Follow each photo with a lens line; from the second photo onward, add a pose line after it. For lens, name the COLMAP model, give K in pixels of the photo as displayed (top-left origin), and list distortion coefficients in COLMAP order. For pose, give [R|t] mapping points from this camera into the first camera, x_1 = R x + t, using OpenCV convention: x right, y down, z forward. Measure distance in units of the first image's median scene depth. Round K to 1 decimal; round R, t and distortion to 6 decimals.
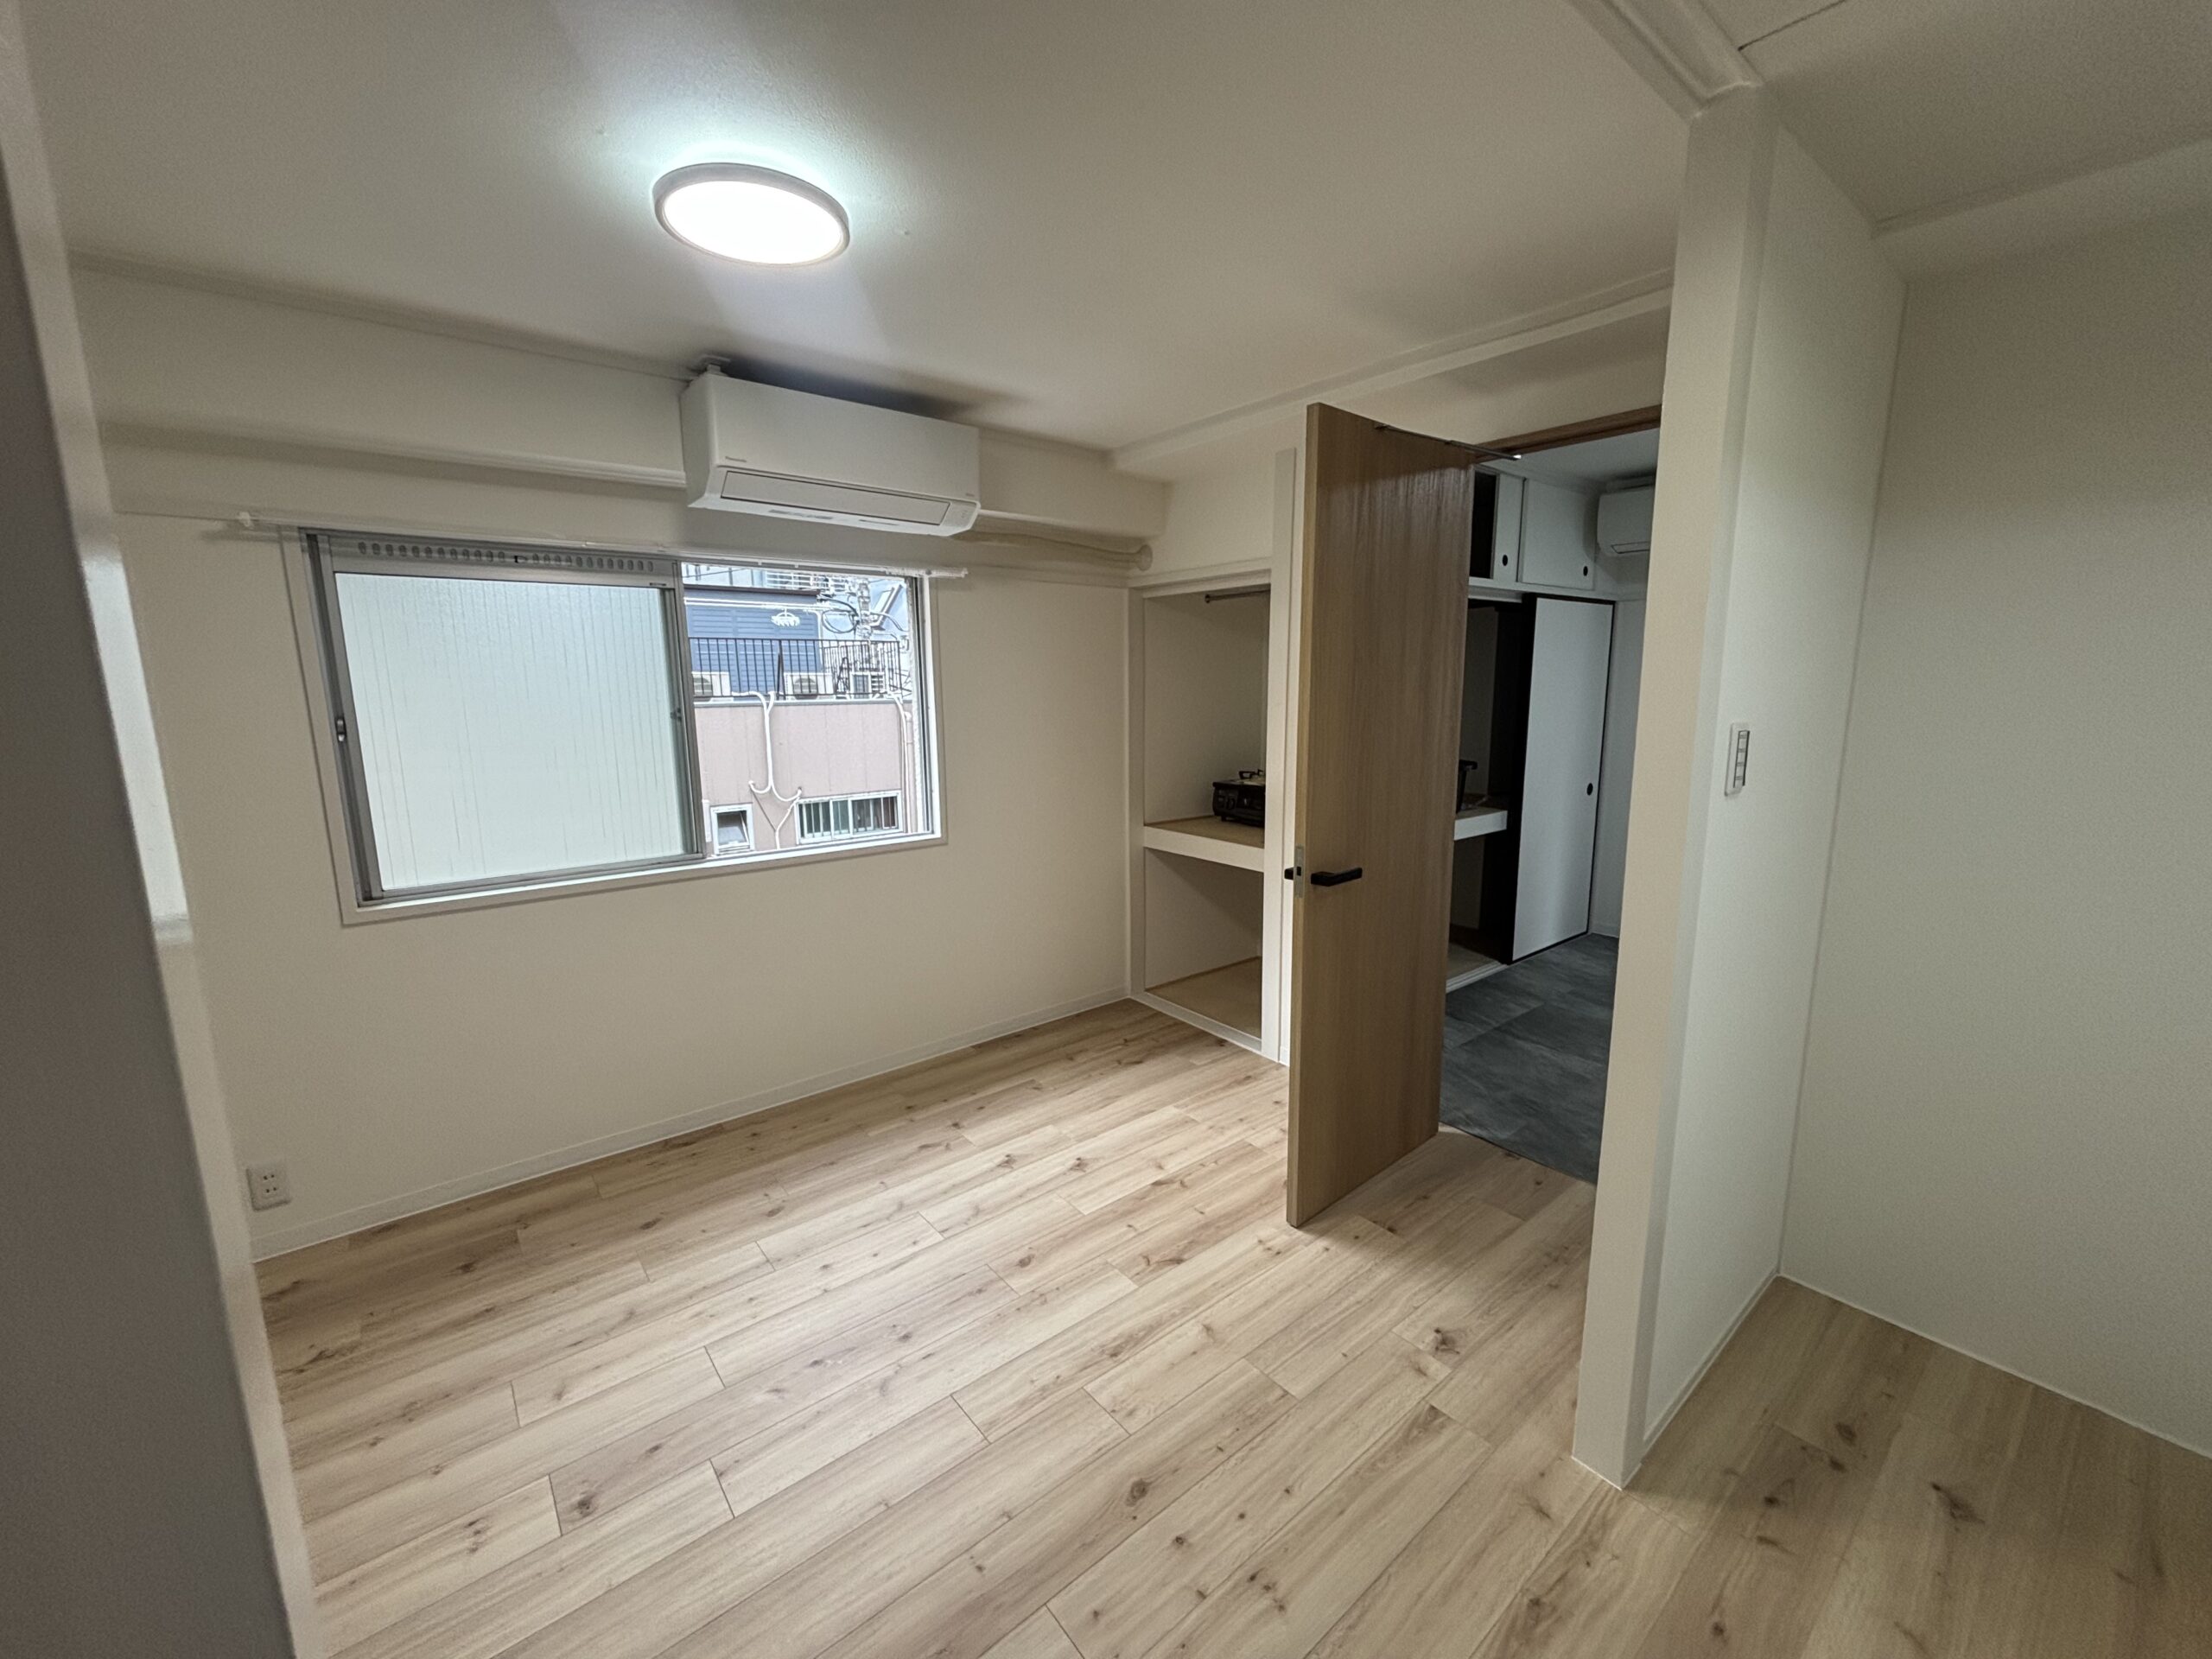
lens RADIAL K [[897.0, 0, 1101.9], [0, 897.0, 833.5], [0, 0, 1]] dist [0.002587, -0.000022]
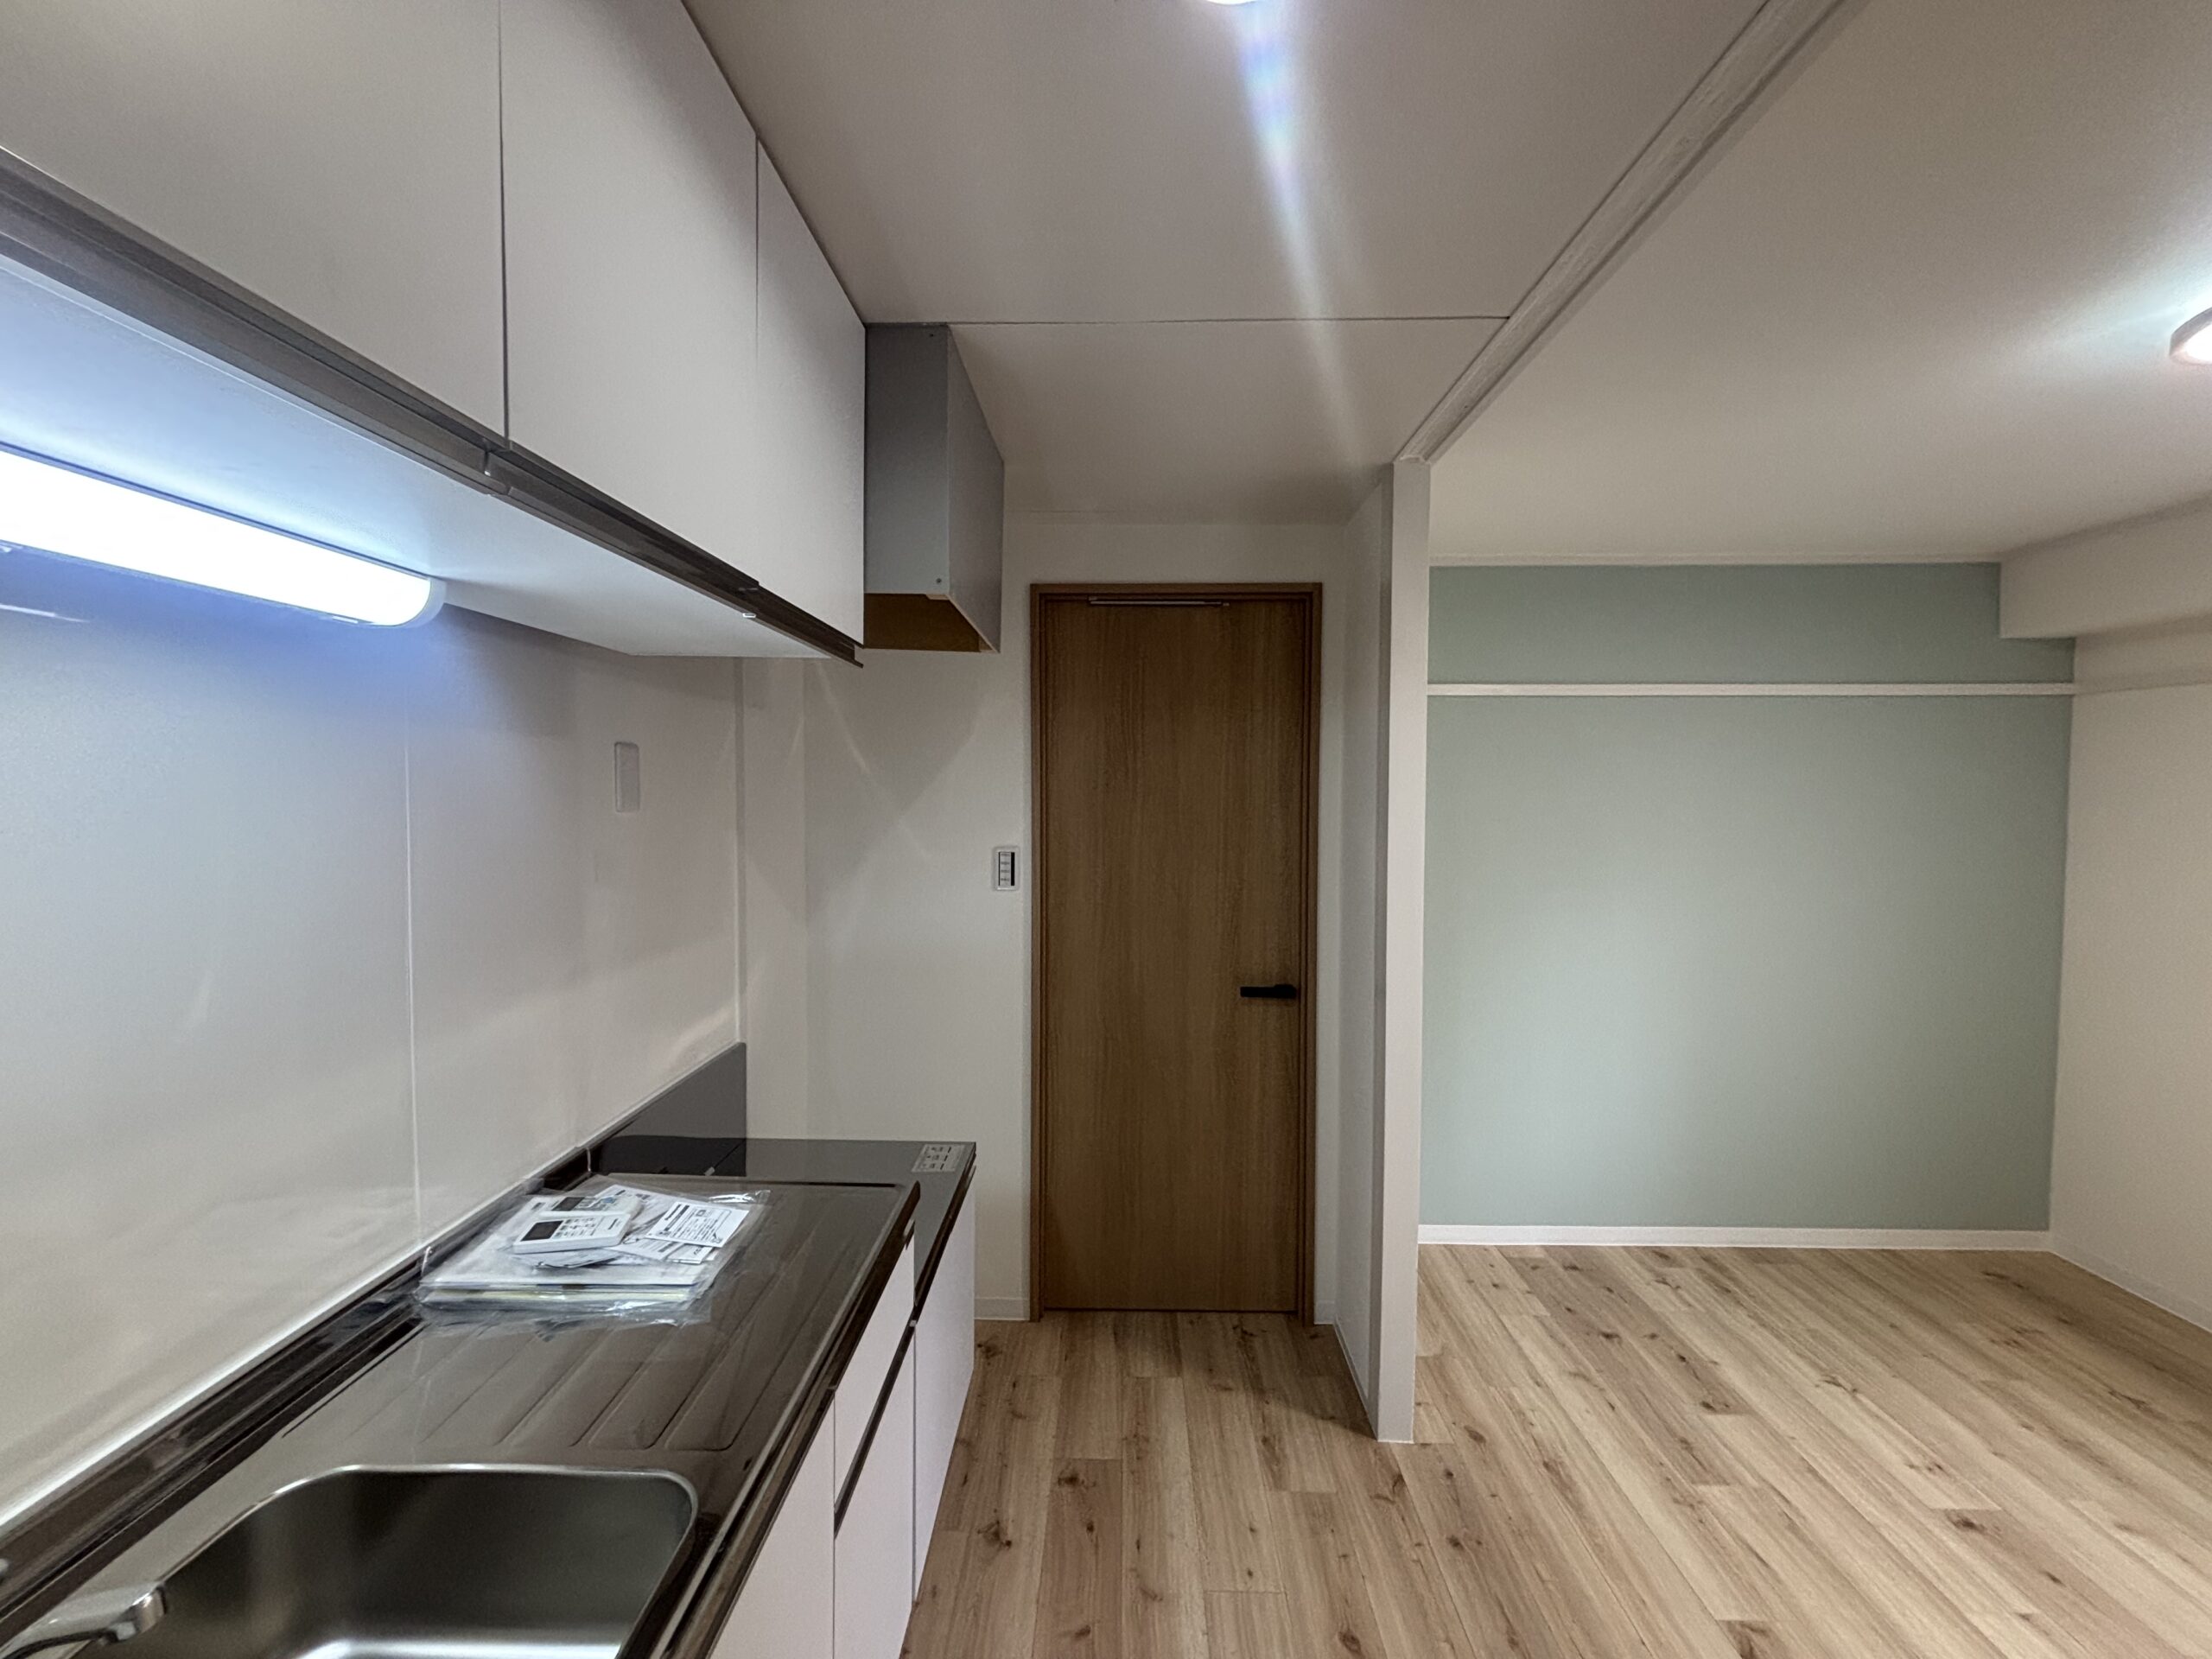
lens RADIAL K [[897.0, 0, 1108.7], [0, 897.0, 841.1], [0, 0, 1]] dist [0.002587, -0.000022]
pose [[-0.639820, 0.052107, -0.766756, 0.840672], [-0.133867, 0.974890, 0.177956, -0.146162], [0.756776, 0.216503, -0.616779, 0.592703]]
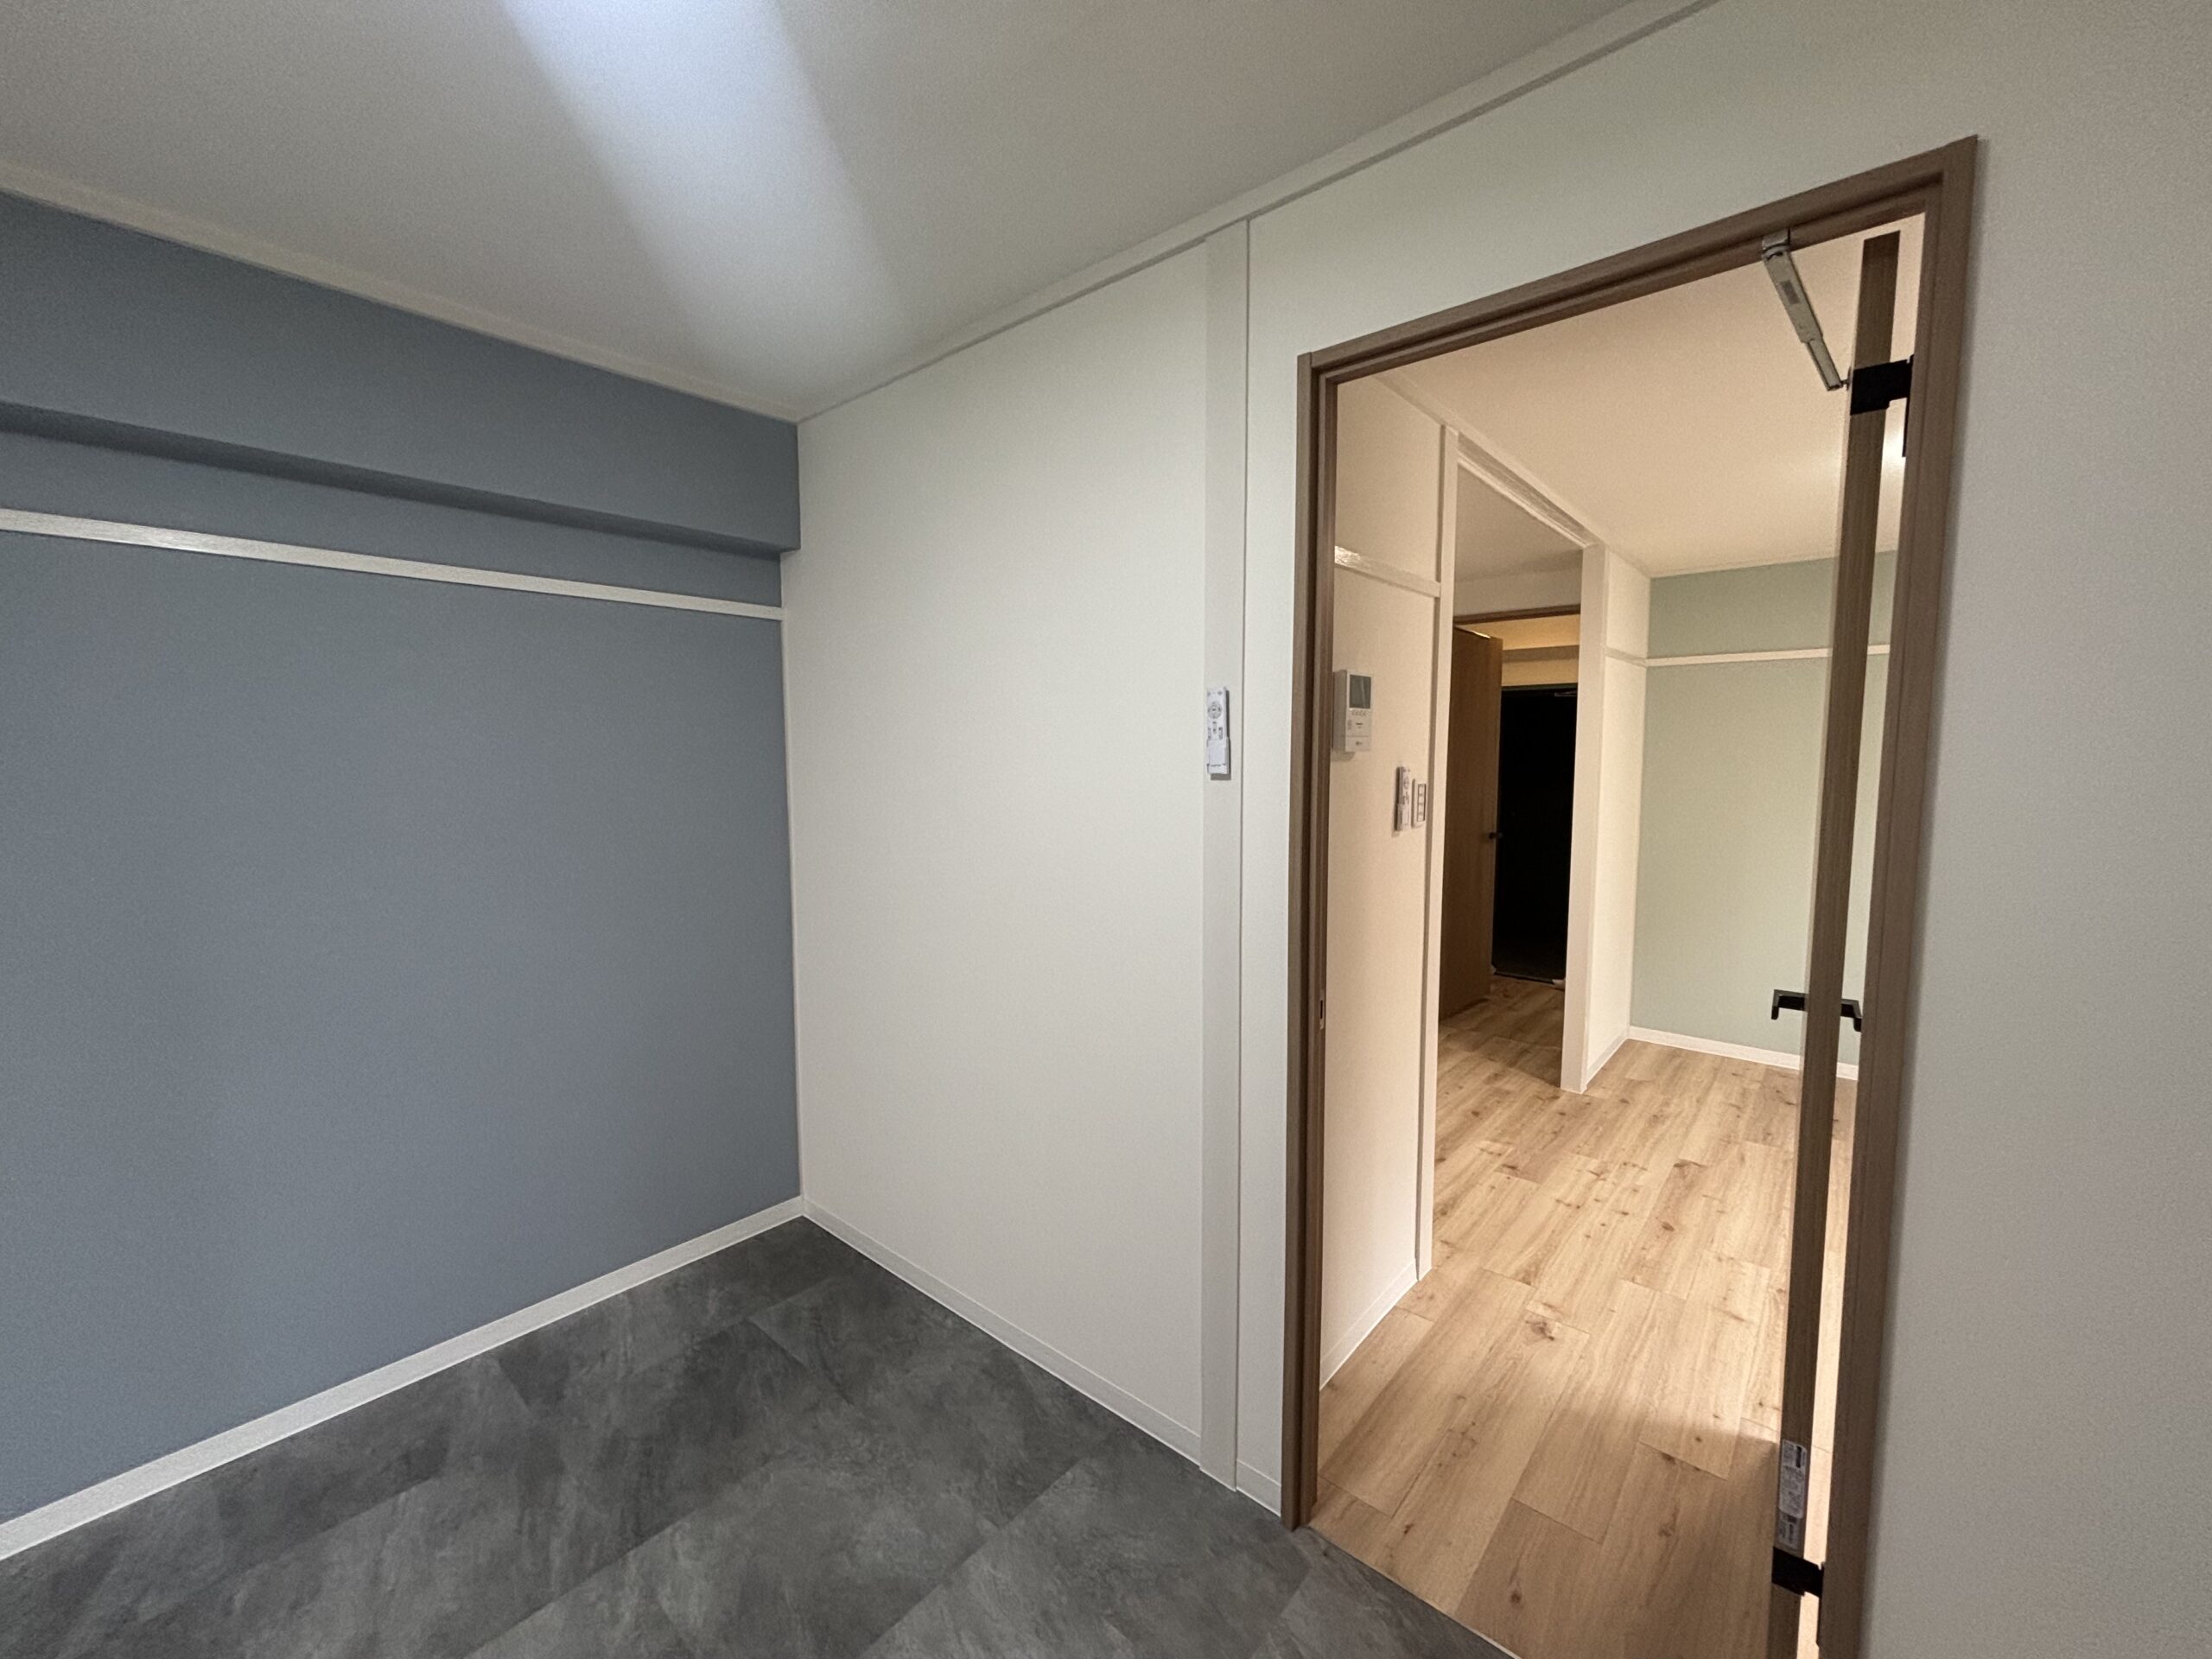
lens RADIAL K [[897.0, 0, 1119.3], [0, 897.0, 818.5], [0, 0, 1]] dist [0.002587, -0.000022]
pose [[-0.981335, 0.029752, -0.189991, 1.163186], [-0.018209, 0.969145, 0.245818, -0.343891], [0.191442, 0.244689, -0.950514, 1.922164]]
